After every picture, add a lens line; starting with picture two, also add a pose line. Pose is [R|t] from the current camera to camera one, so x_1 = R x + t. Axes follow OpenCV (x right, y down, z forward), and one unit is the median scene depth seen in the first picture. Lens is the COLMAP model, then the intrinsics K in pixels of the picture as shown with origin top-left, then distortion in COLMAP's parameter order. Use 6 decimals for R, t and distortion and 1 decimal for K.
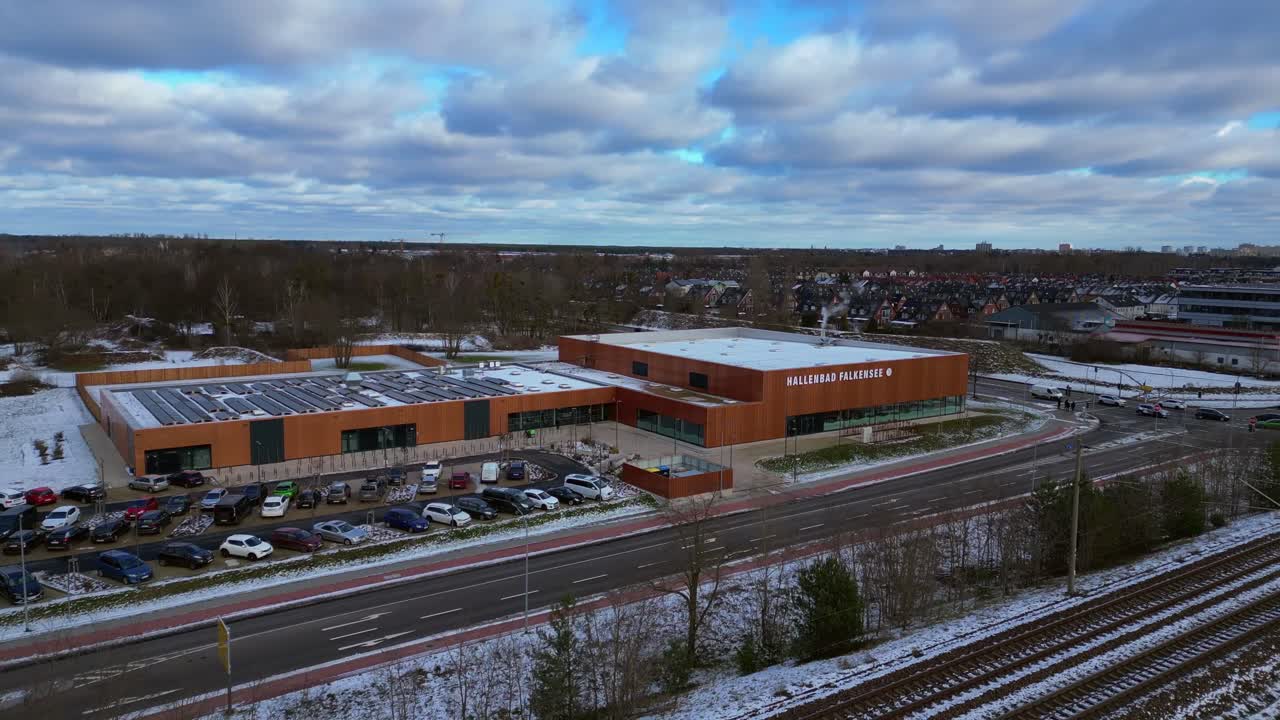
lens RADIAL K [[922.5, 0, 640.0], [0, 922.5, 360.0], [0, 0, 1]] dist [0.082657, -0.059656]
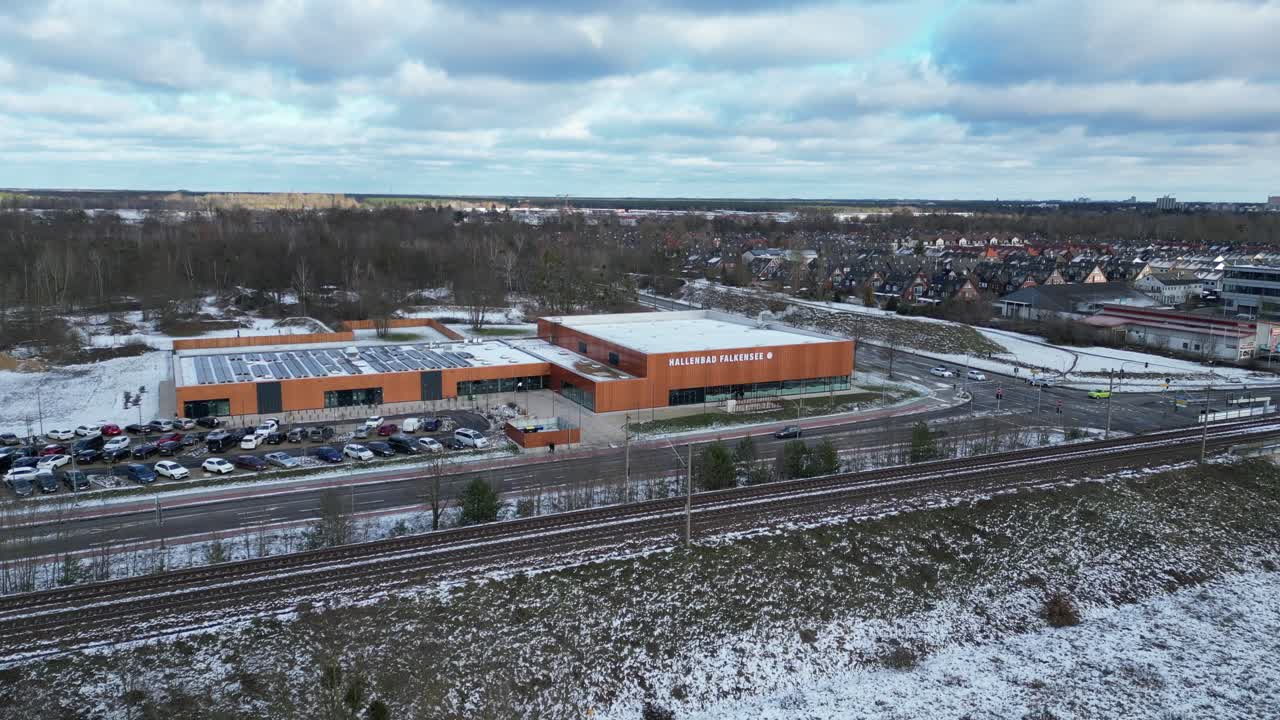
lens RADIAL K [[955.6, 0, 640.0], [0, 955.6, 360.0], [0, 0, 1]] dist [0.056923, 0.000055]
pose [[0.988425, 0.023914, -0.149815, 0.349294], [-0.017437, 0.998862, 0.044398, -0.041219], [0.150707, -0.041272, 0.987717, -0.326028]]
